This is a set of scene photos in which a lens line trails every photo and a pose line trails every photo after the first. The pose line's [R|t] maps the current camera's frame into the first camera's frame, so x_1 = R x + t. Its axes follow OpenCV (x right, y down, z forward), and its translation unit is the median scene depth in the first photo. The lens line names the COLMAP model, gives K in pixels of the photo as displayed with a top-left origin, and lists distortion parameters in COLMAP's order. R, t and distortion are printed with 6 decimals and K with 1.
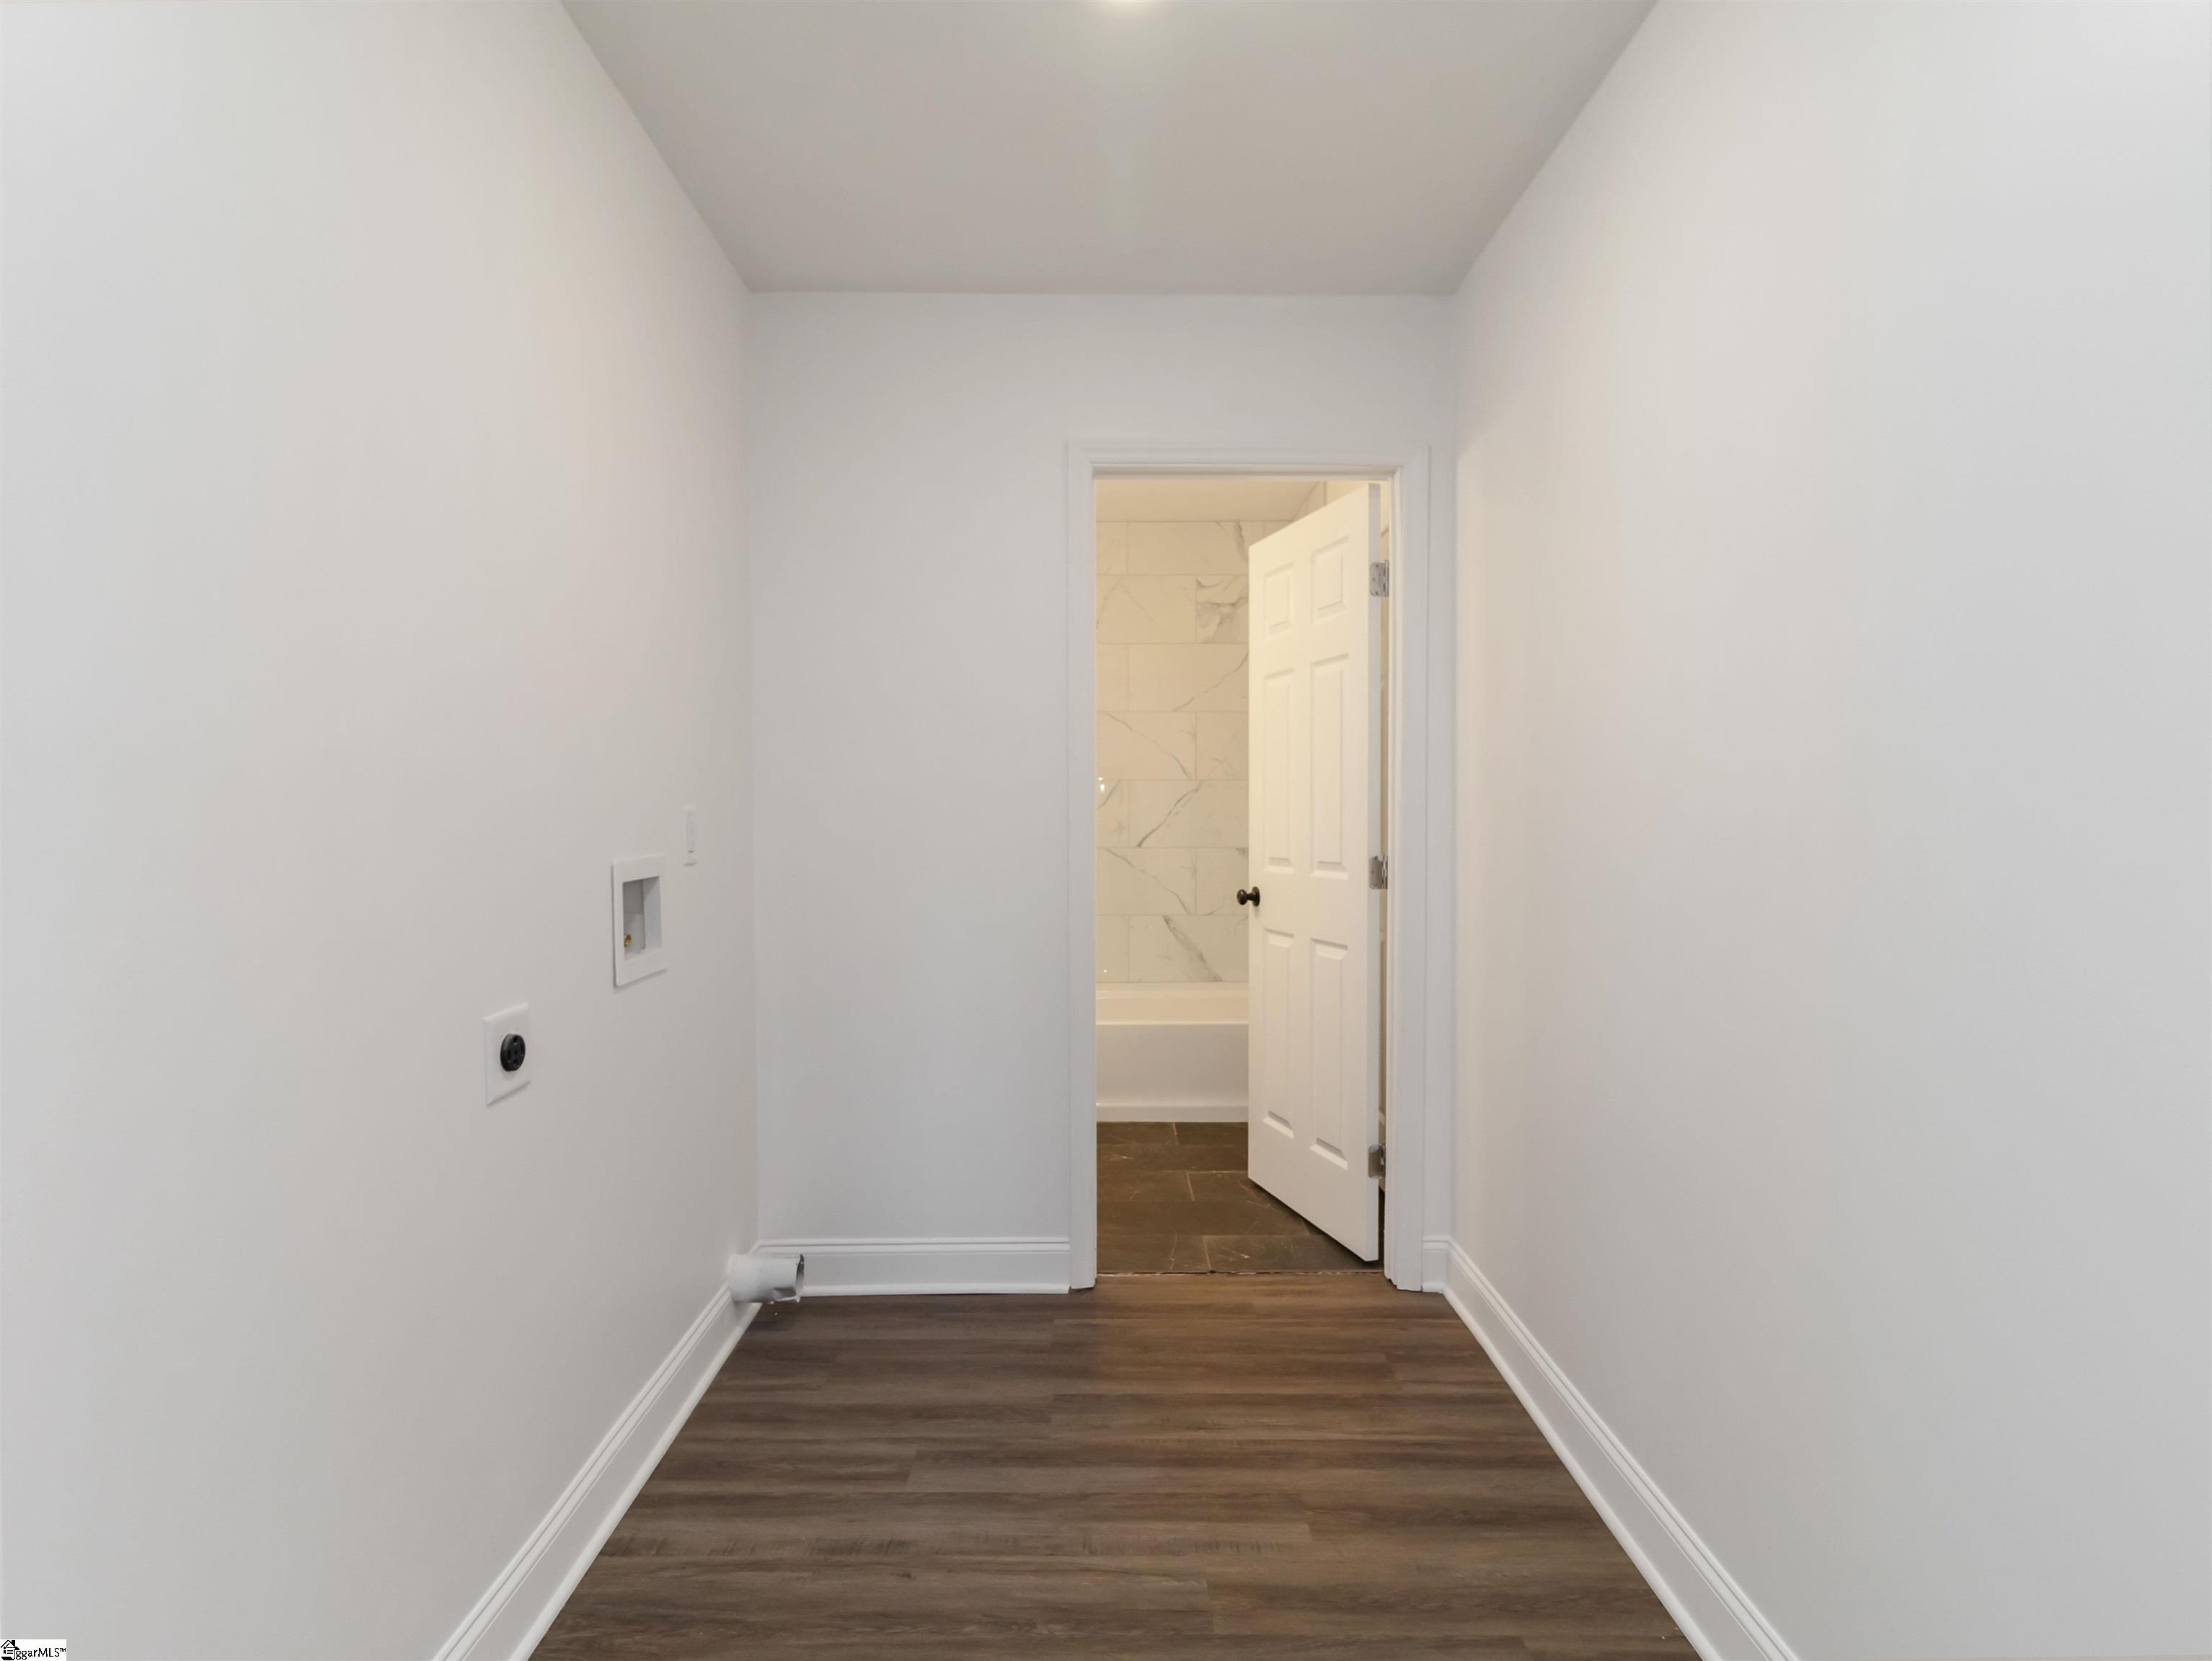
lens RADIAL K [[1176.1, 0, 1102.3], [0, 1176.1, 831.6], [0, 0, 1]] dist [0.000772, 0.000754]
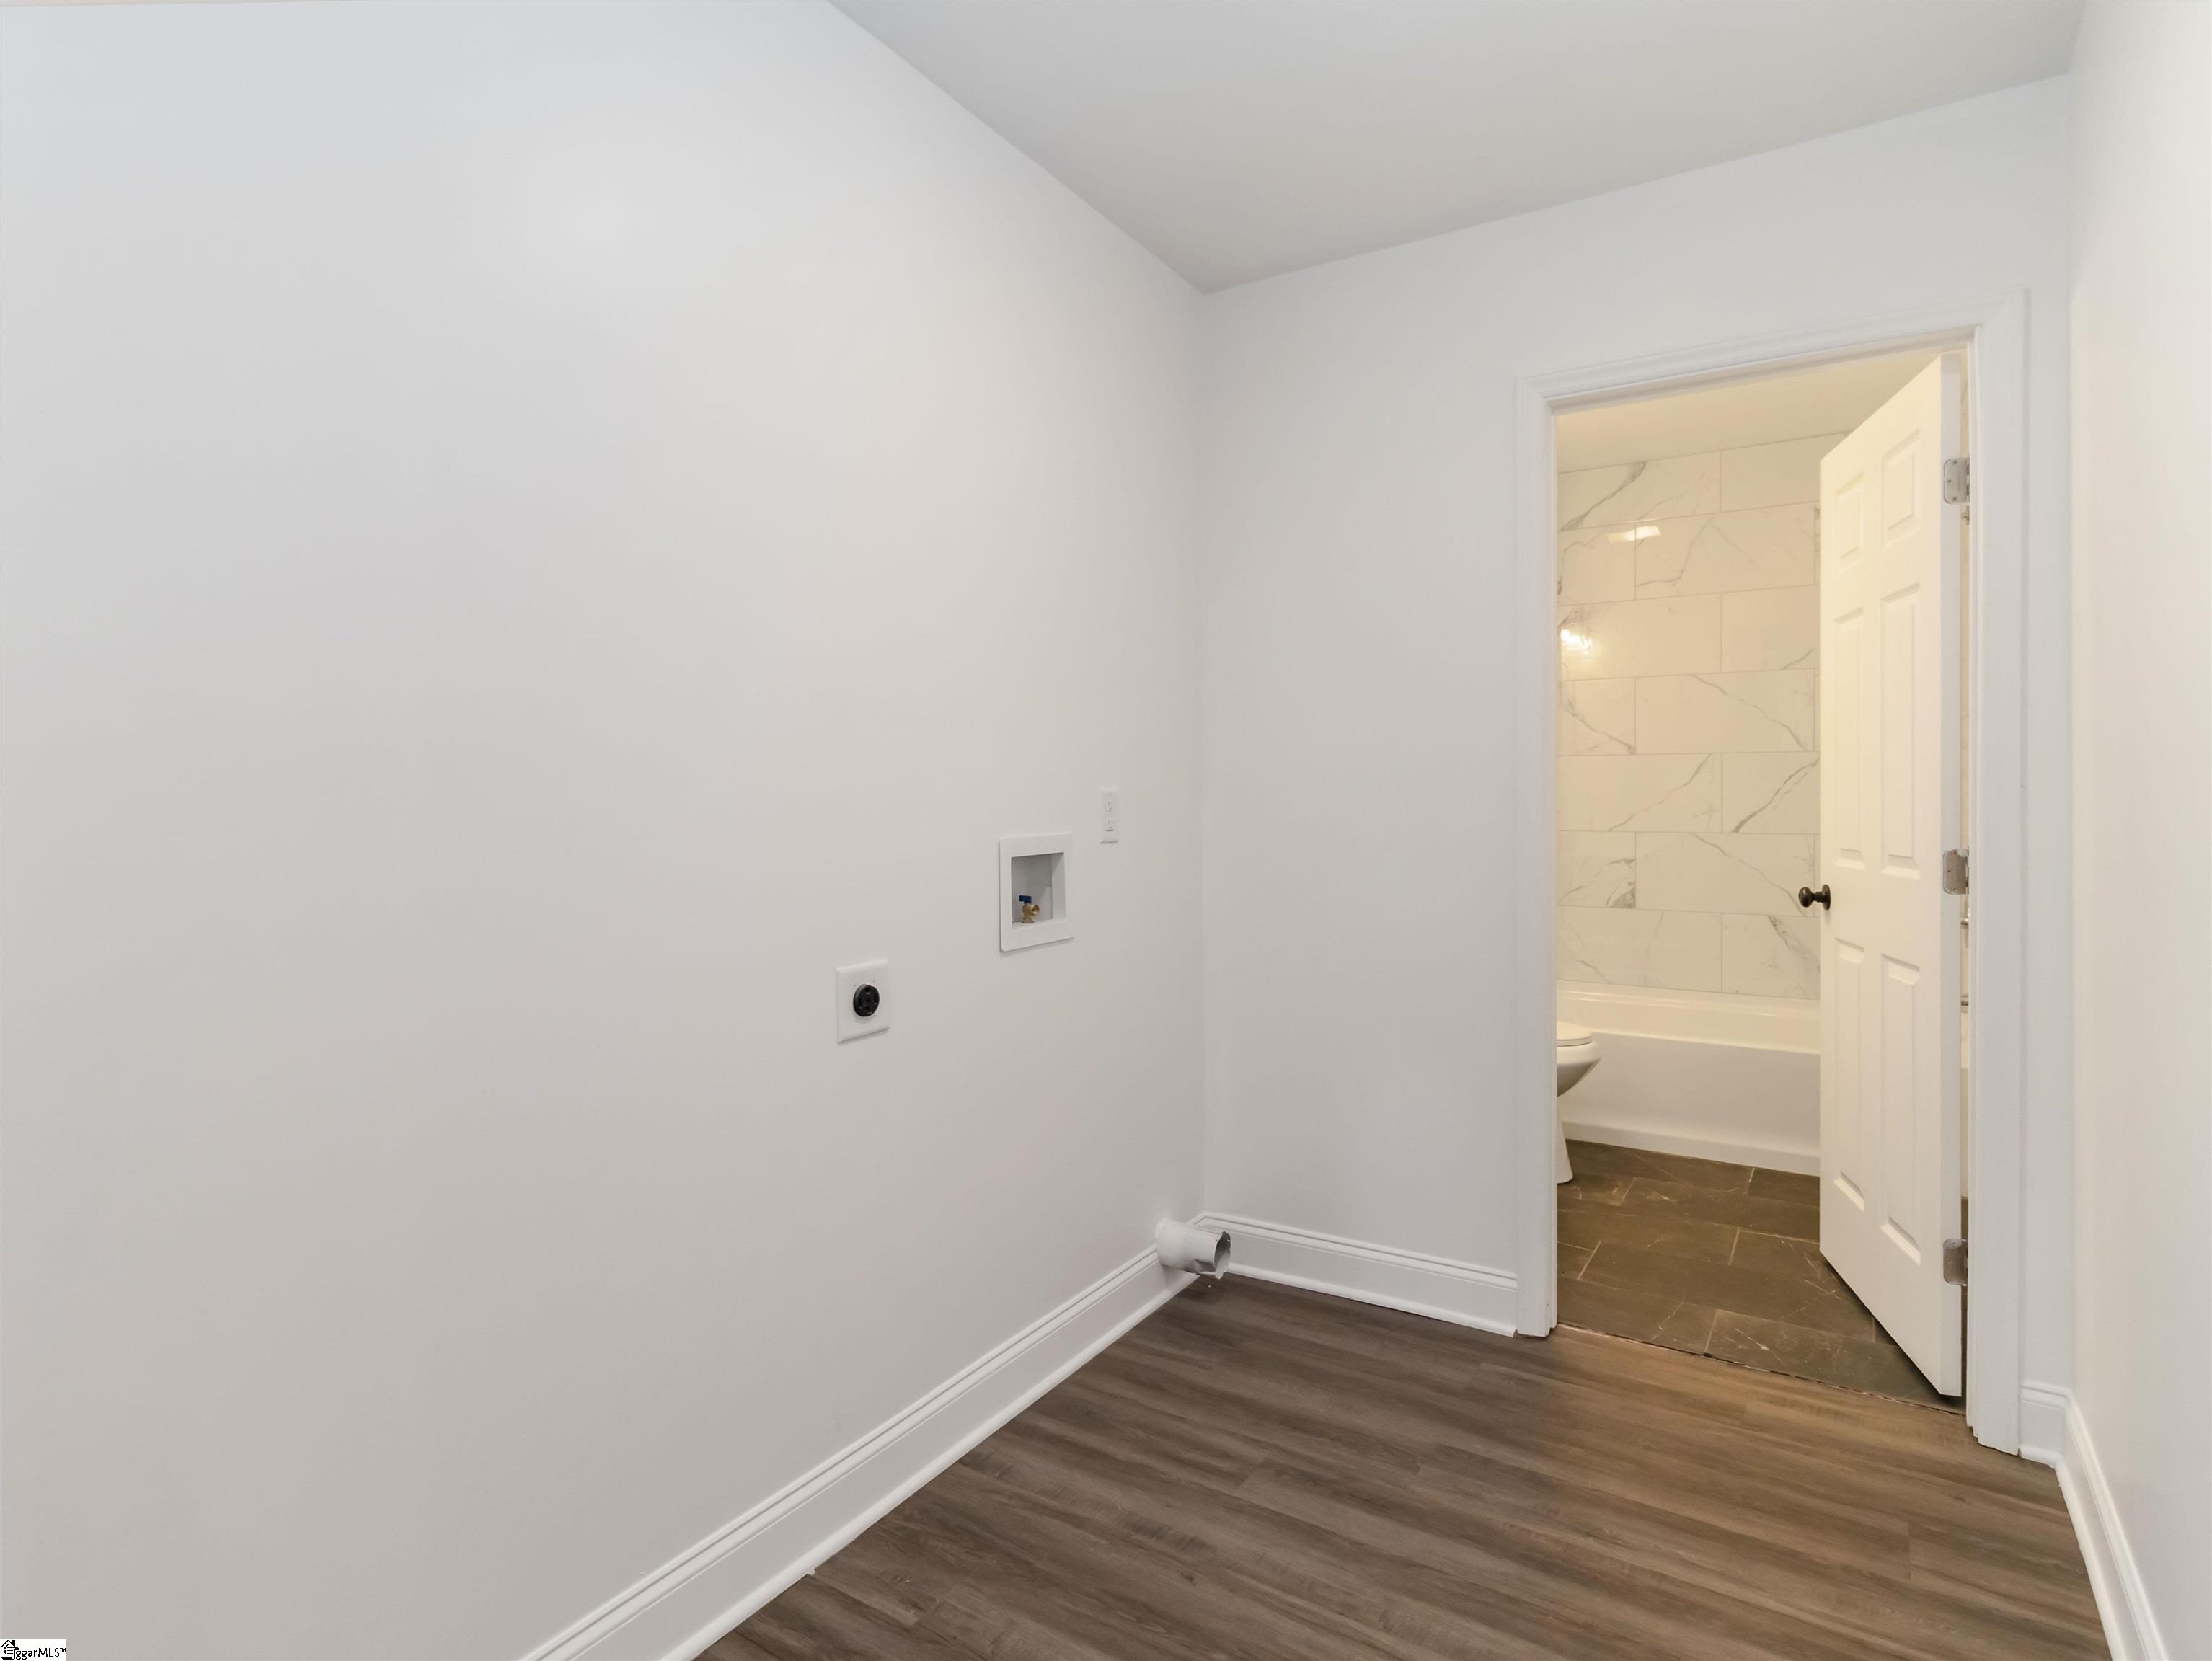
lens RADIAL K [[1176.1, 0, 1088.0], [0, 1176.1, 783.5], [0, 0, 1]] dist [0.000772, 0.000754]
pose [[0.841139, -0.007290, -0.540770, 0.195102], [-0.005377, 0.999747, -0.021841, -0.001915], [0.540792, 0.021279, 0.840887, 0.081700]]
